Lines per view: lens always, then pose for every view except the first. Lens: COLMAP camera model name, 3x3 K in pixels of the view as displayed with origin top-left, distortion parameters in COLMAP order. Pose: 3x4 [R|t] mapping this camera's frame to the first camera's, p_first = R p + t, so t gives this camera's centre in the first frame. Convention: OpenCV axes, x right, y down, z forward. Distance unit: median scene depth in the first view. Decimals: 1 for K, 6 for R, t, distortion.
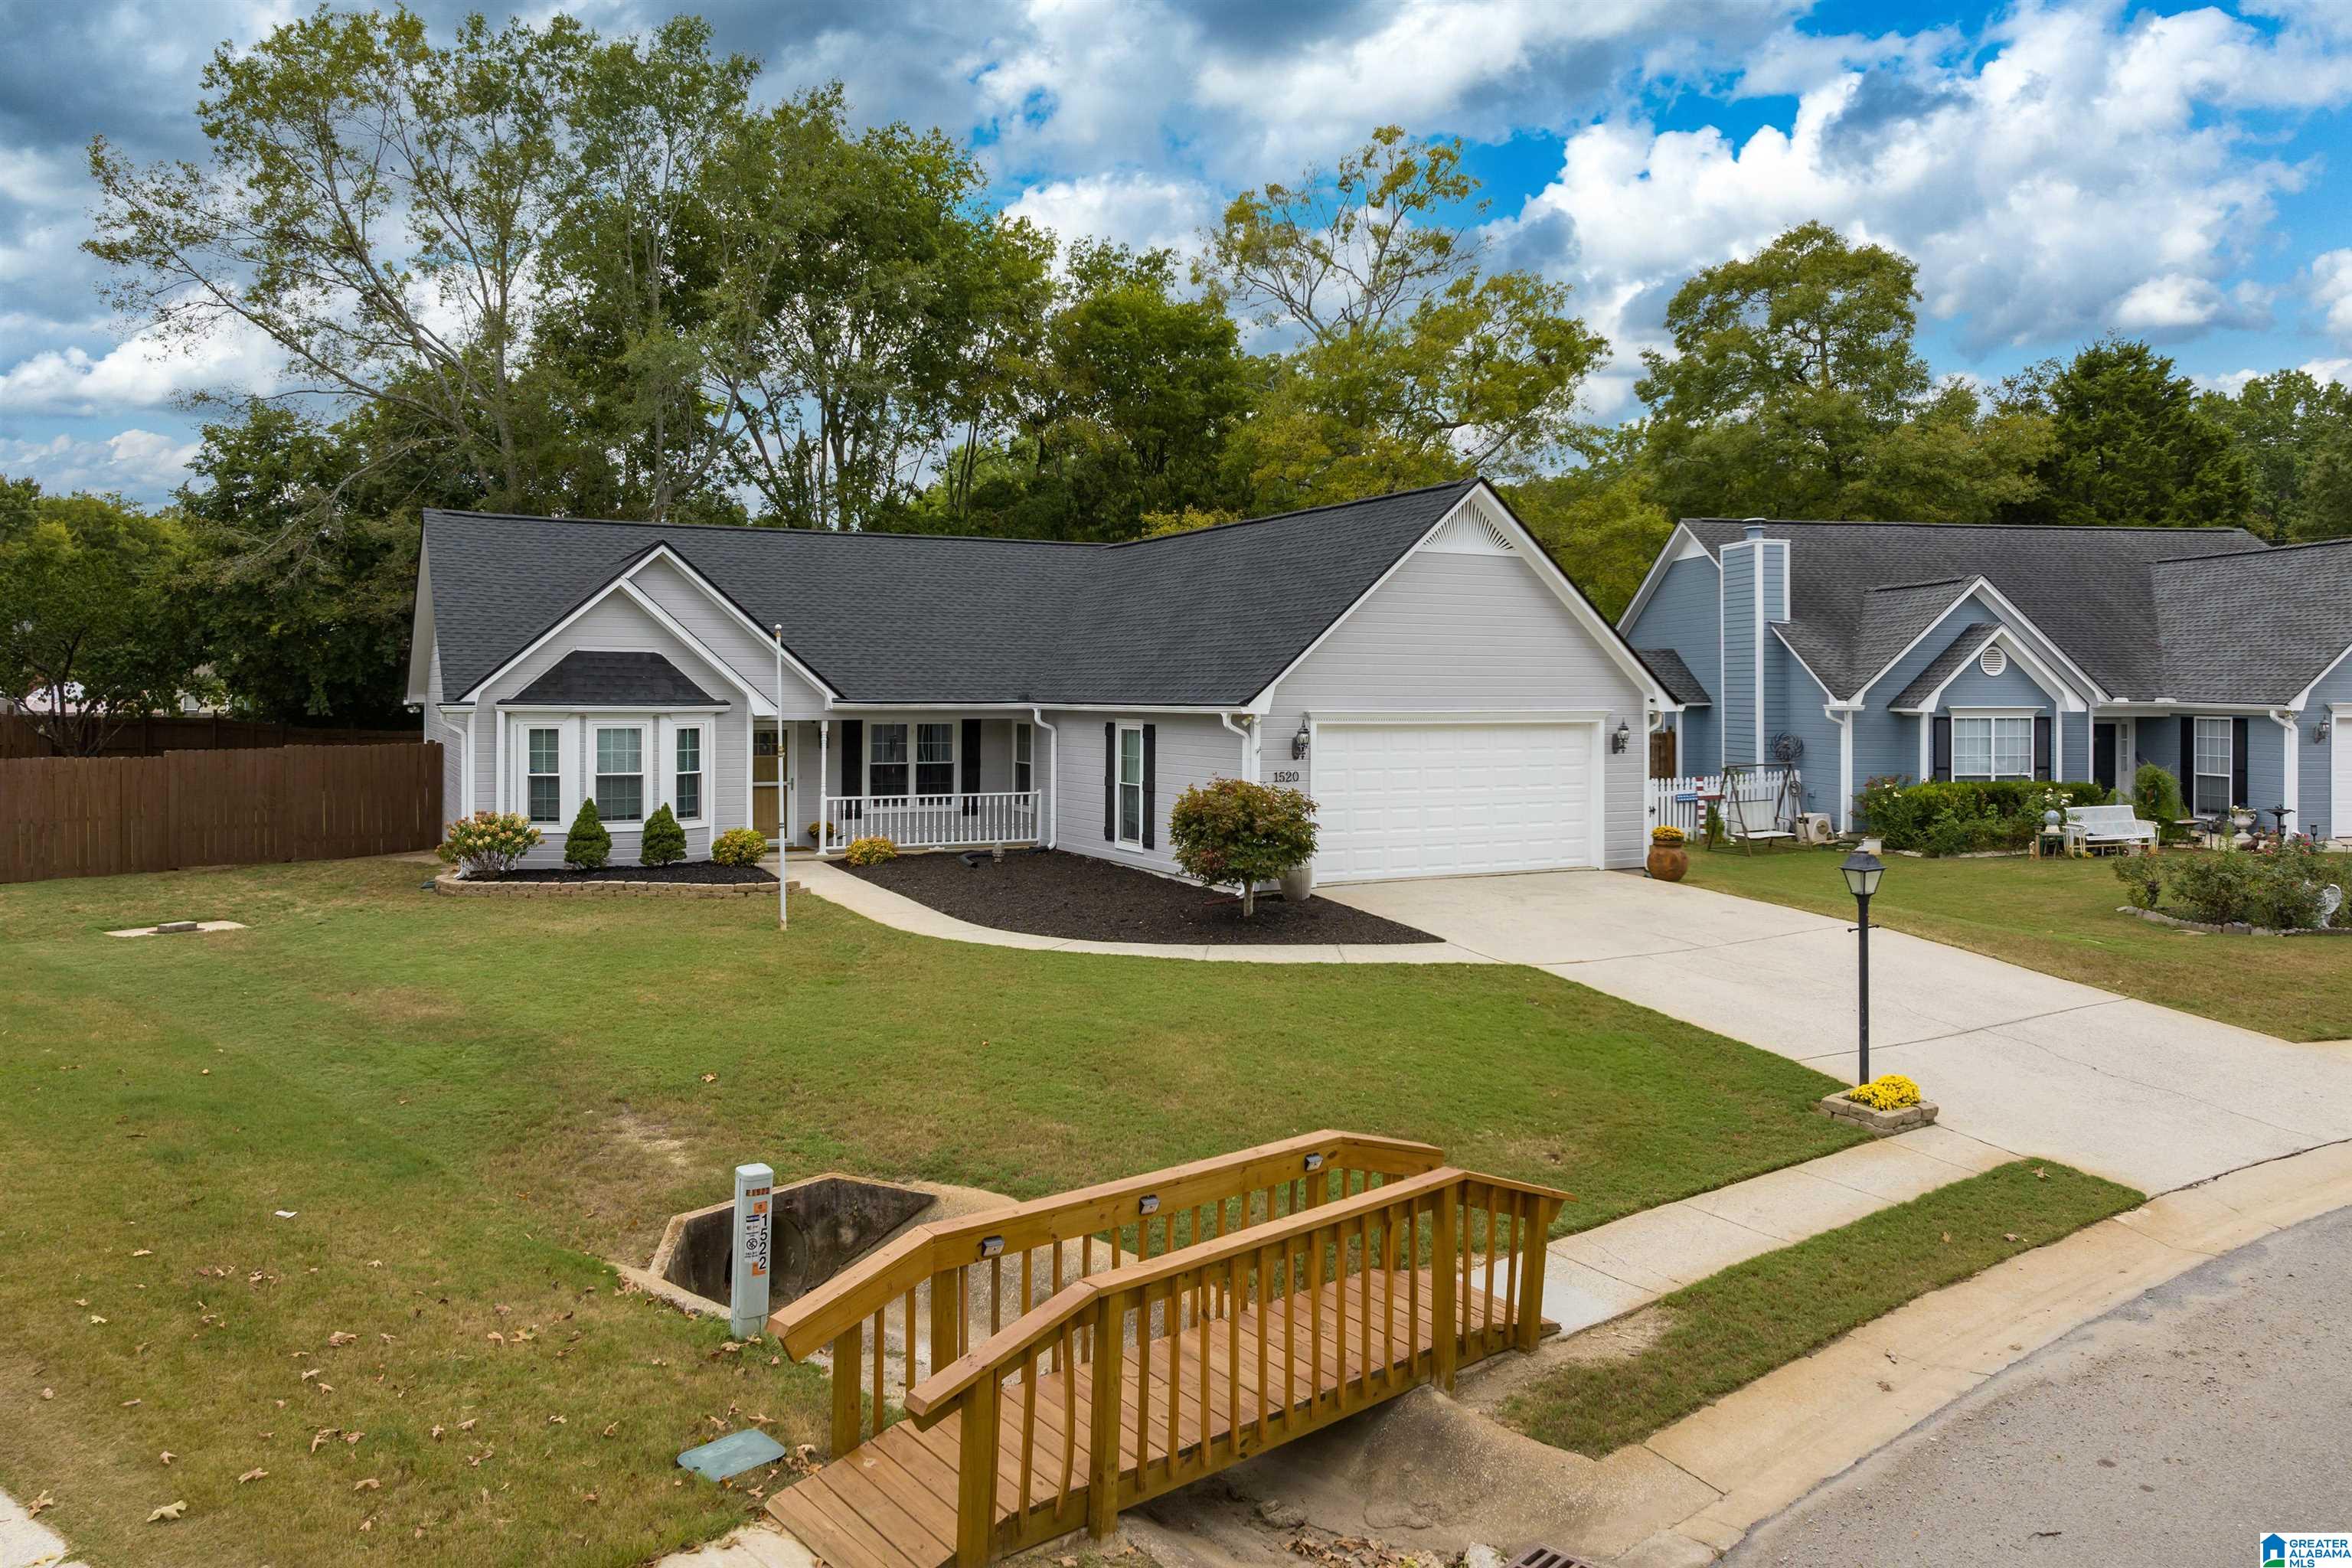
lens RADIAL K [[1655.8, 0, 1182.3], [0, 1655.8, 693.9], [0, 0, 1]] dist [-0.041670, -0.002463]
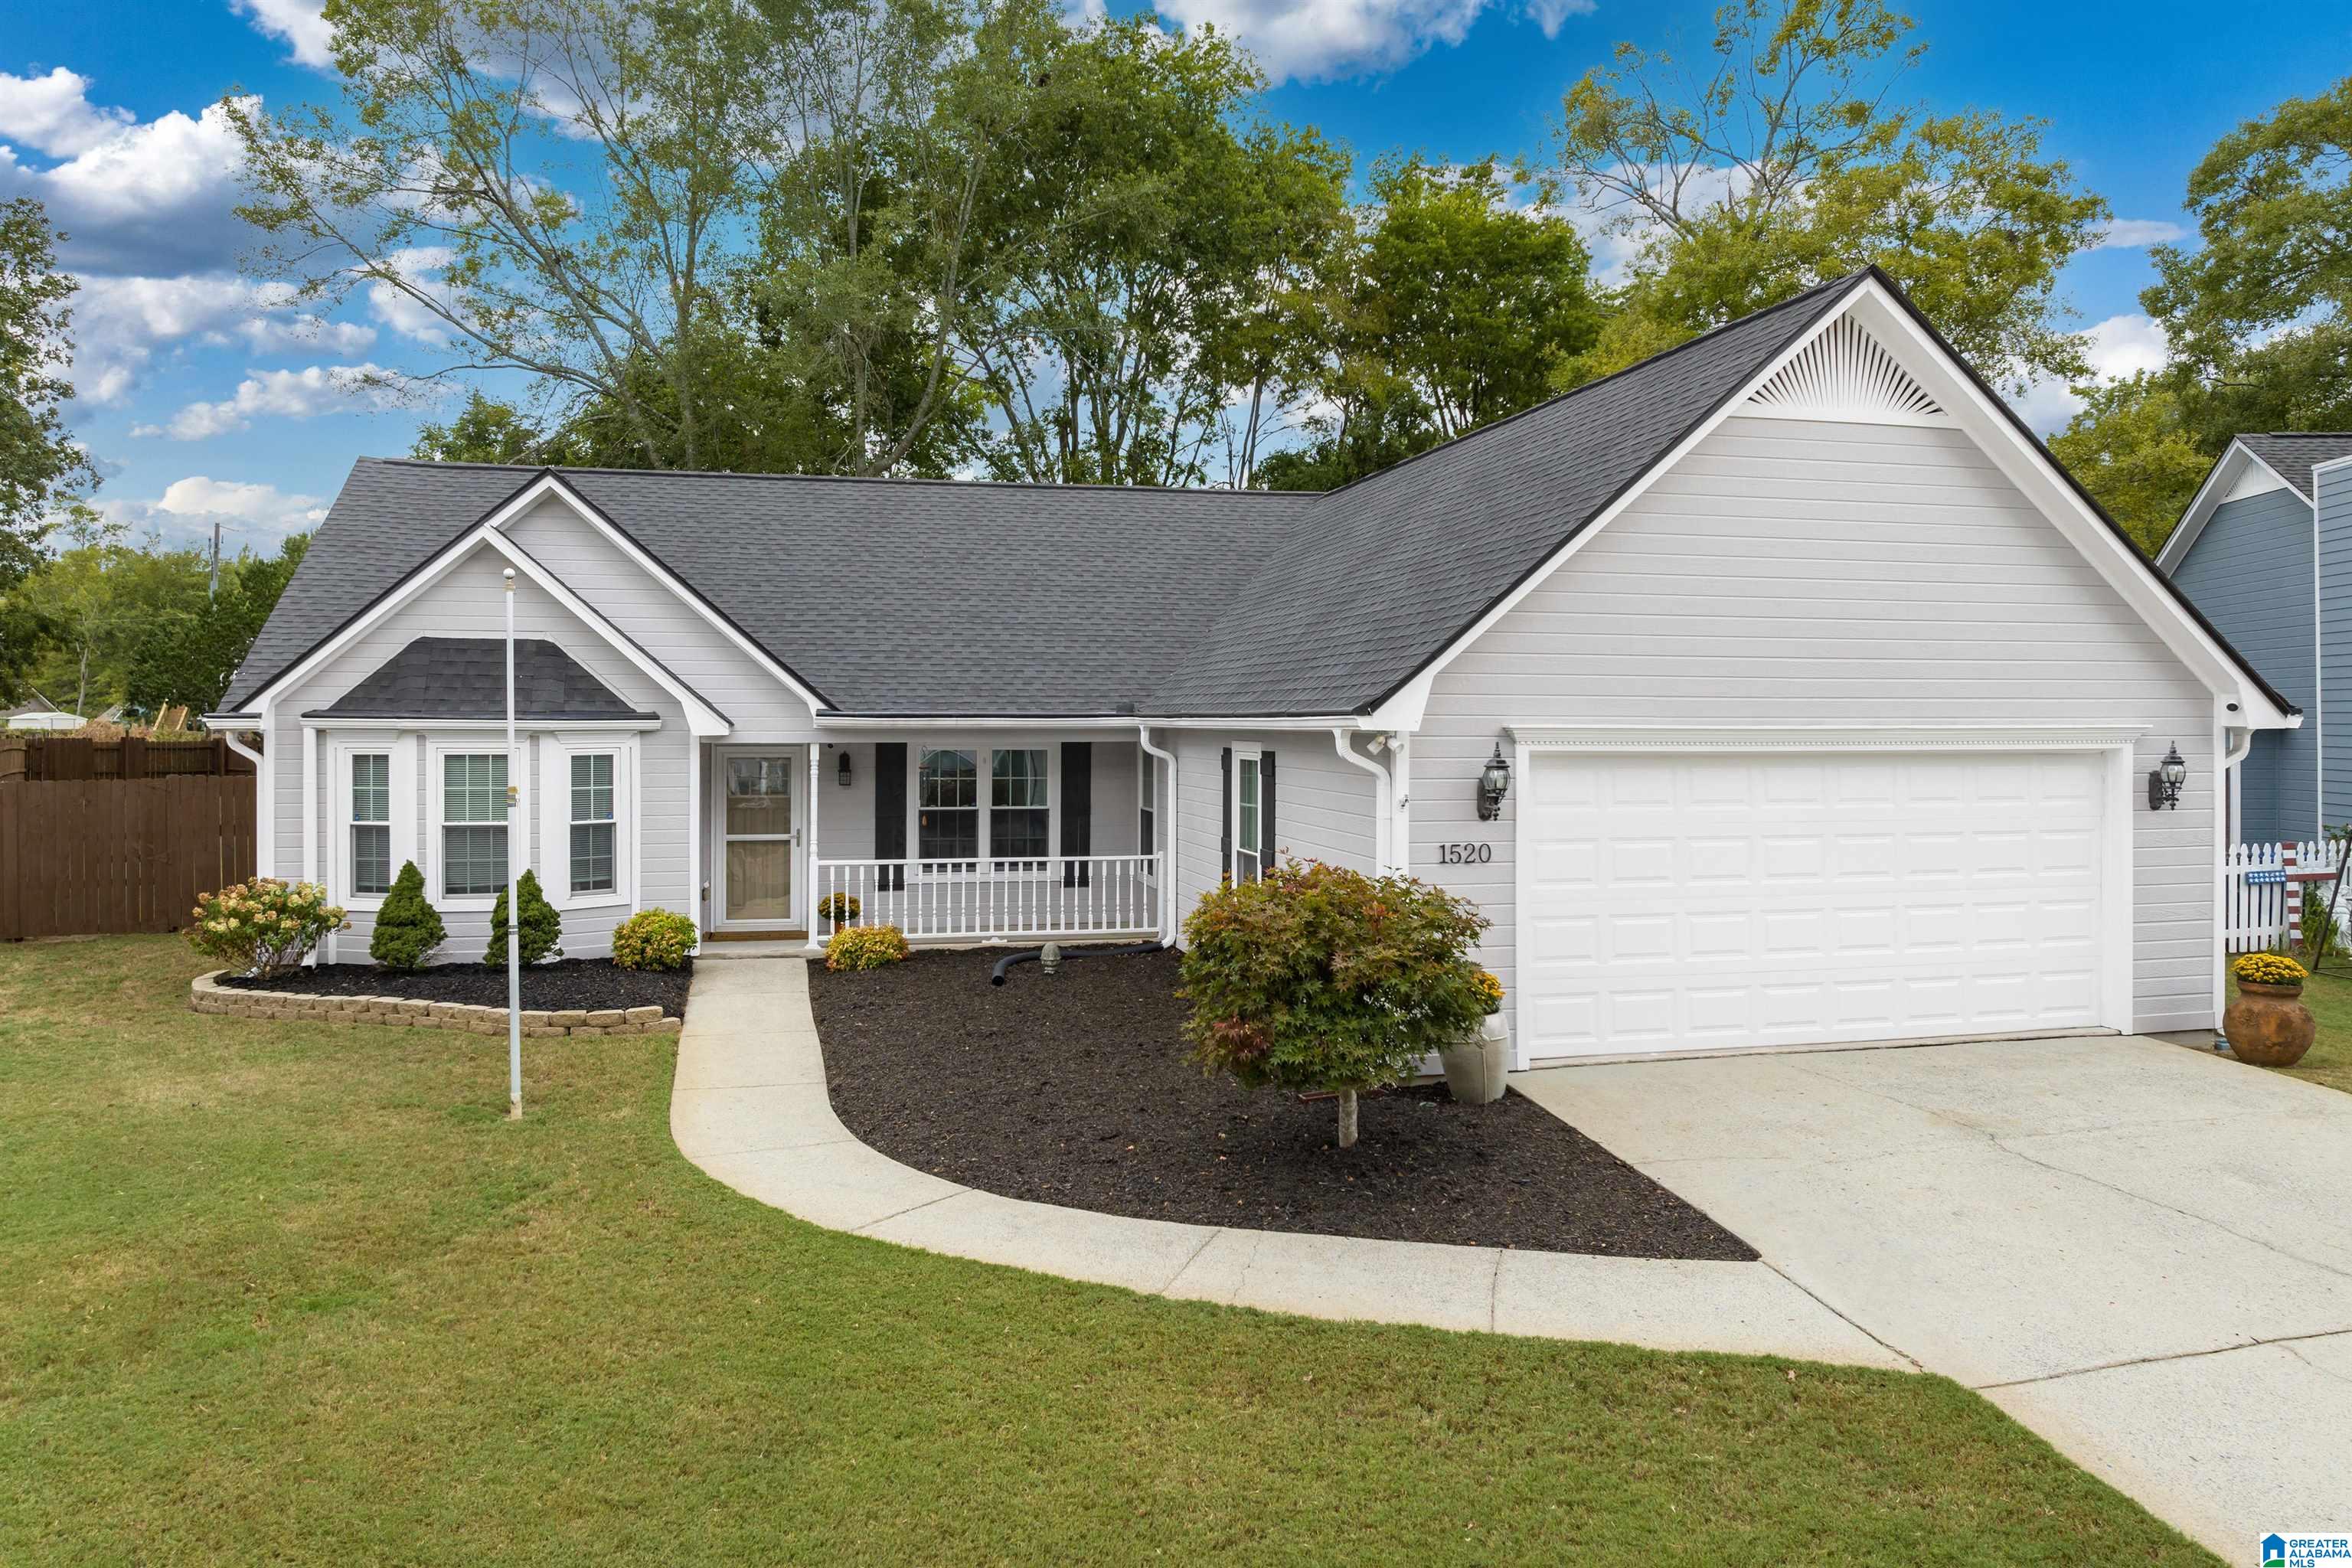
lens RADIAL K [[1665.1, 0, 1183.2], [0, 1665.1, 720.3], [0, 0, 1]] dist [-0.044756, 0.006534]
pose [[0.968892, -0.001225, -0.247482, 0.089098], [0.001027, 0.999999, -0.000929, 0.007747], [0.247483, 0.000646, 0.968892, 0.403696]]
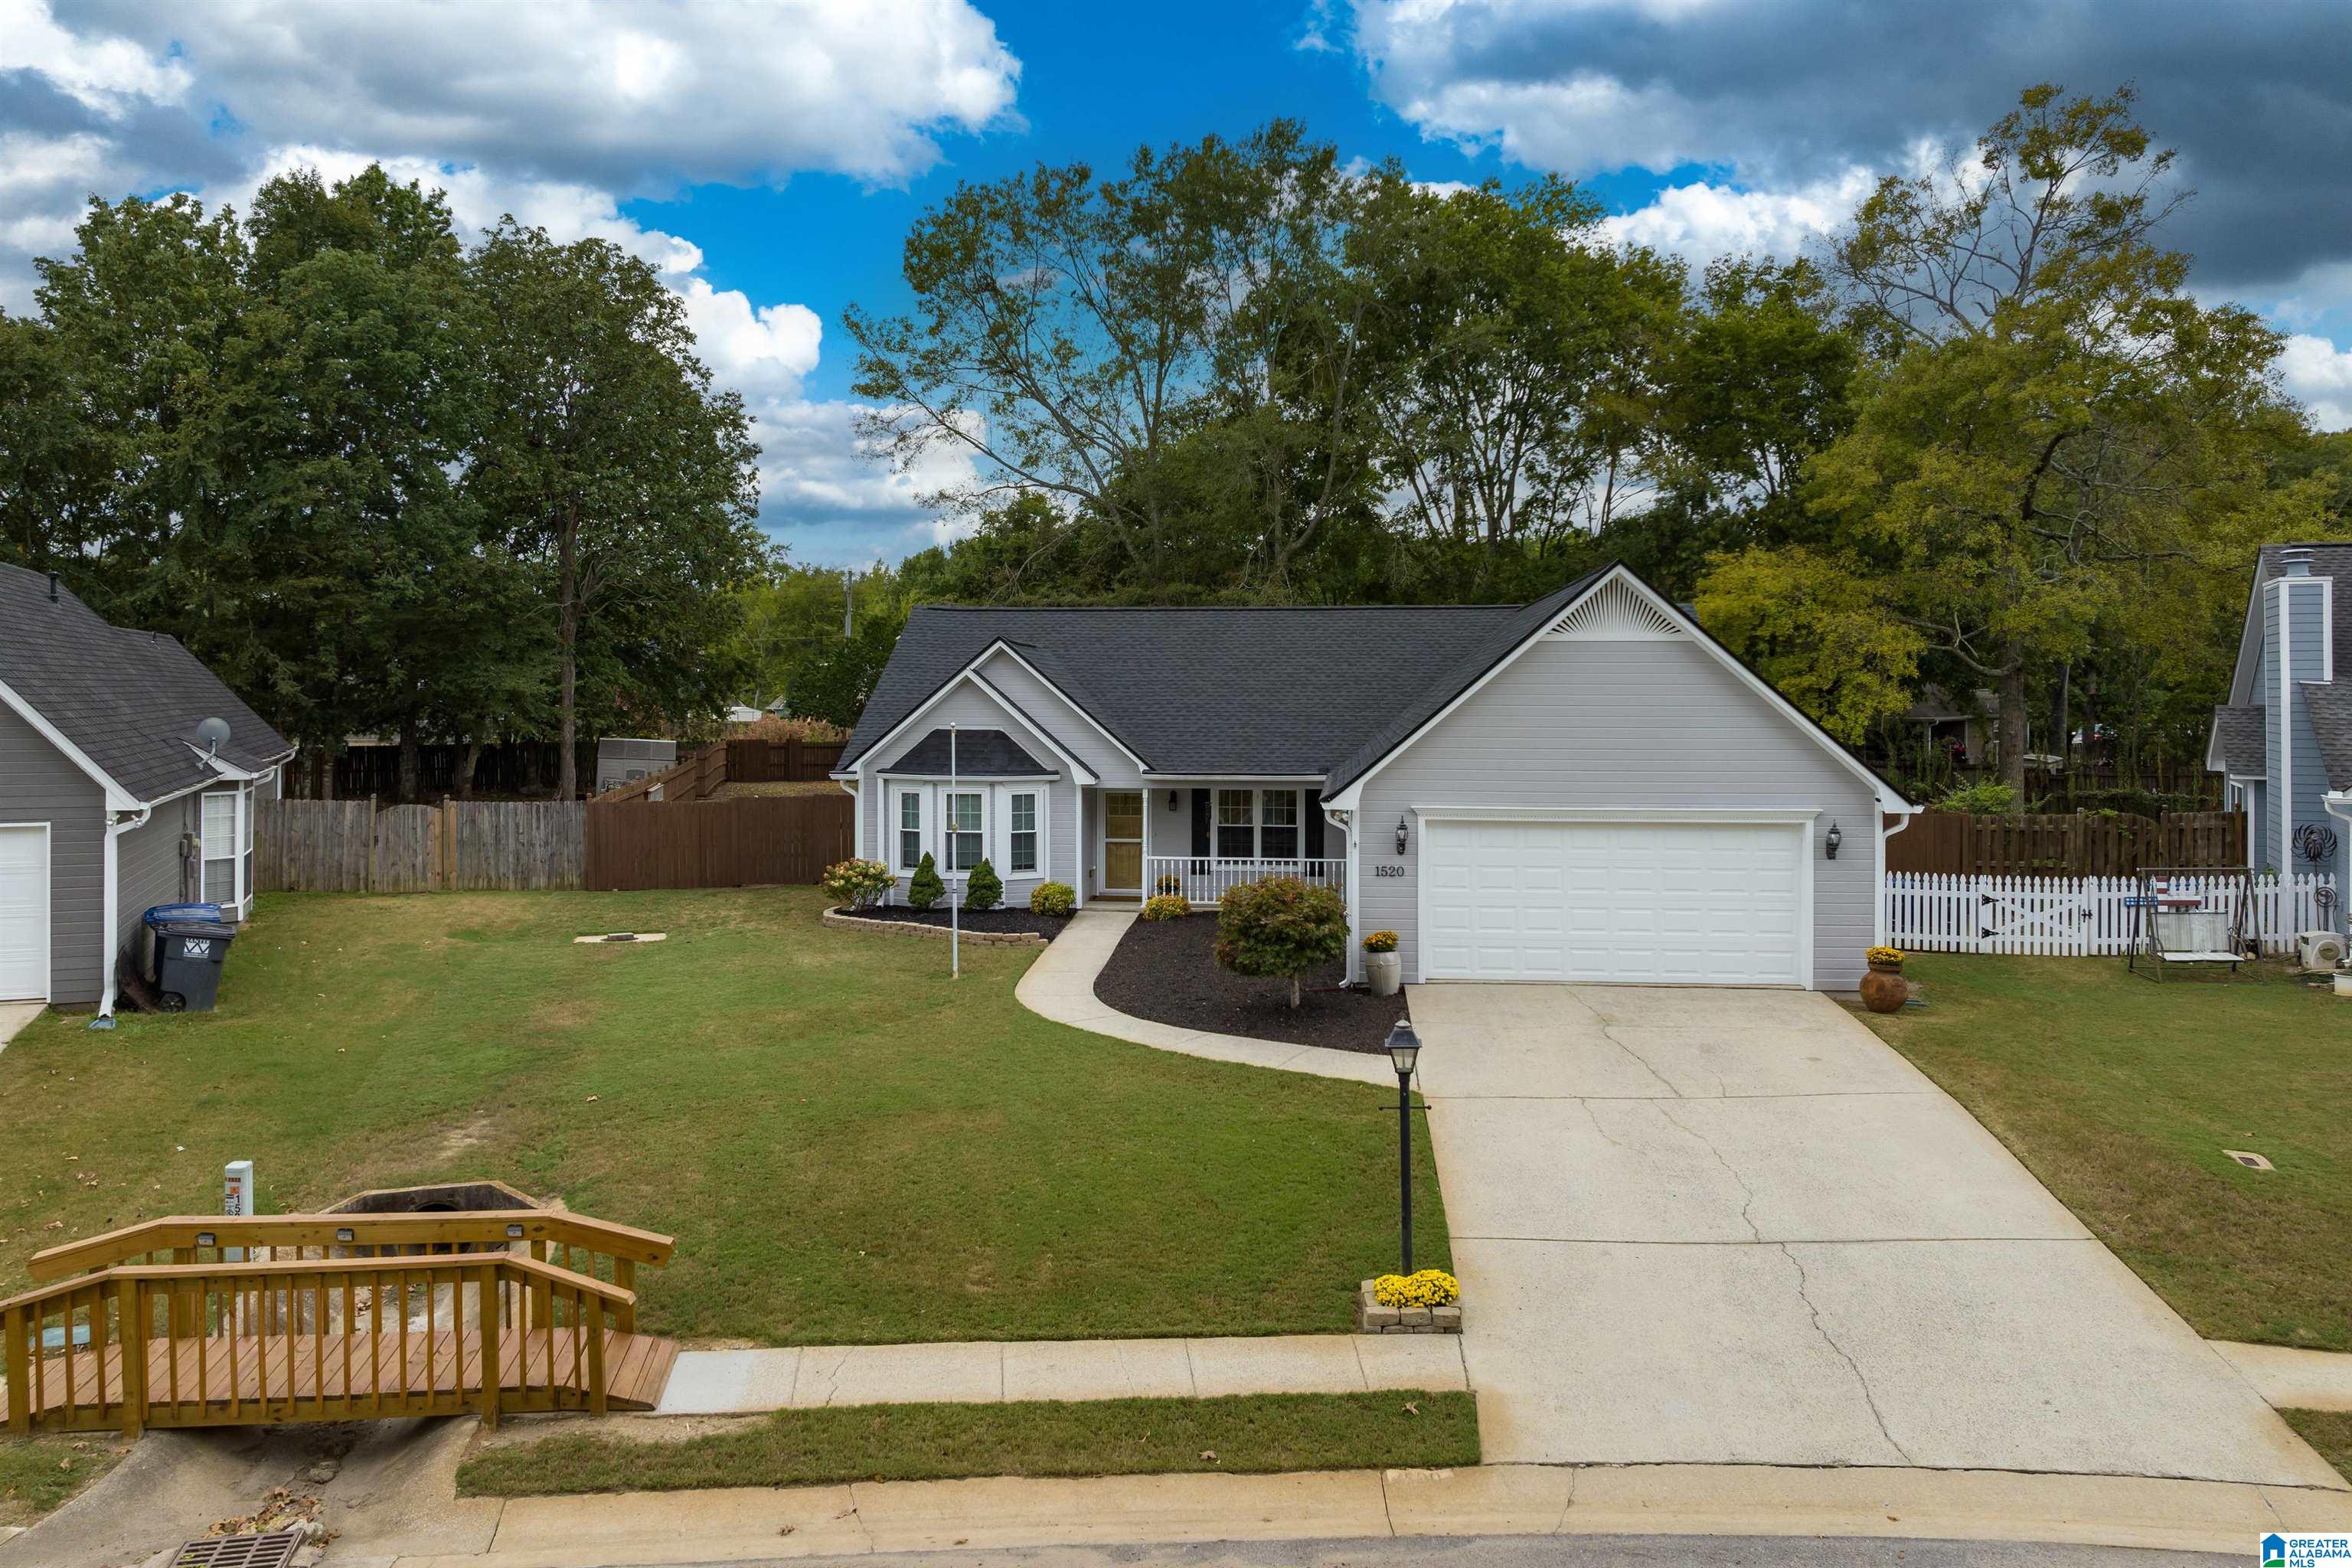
lens RADIAL K [[1650.1, 0, 1183.6], [0, 1650.1, 688.2], [0, 0, 1]] dist [-0.039427, 0.005928]
pose [[0.832489, -0.002508, -0.554036, 0.435098], [0.000663, 0.999994, -0.003530, -0.049252], [0.554041, 0.002572, 0.832485, 0.077162]]
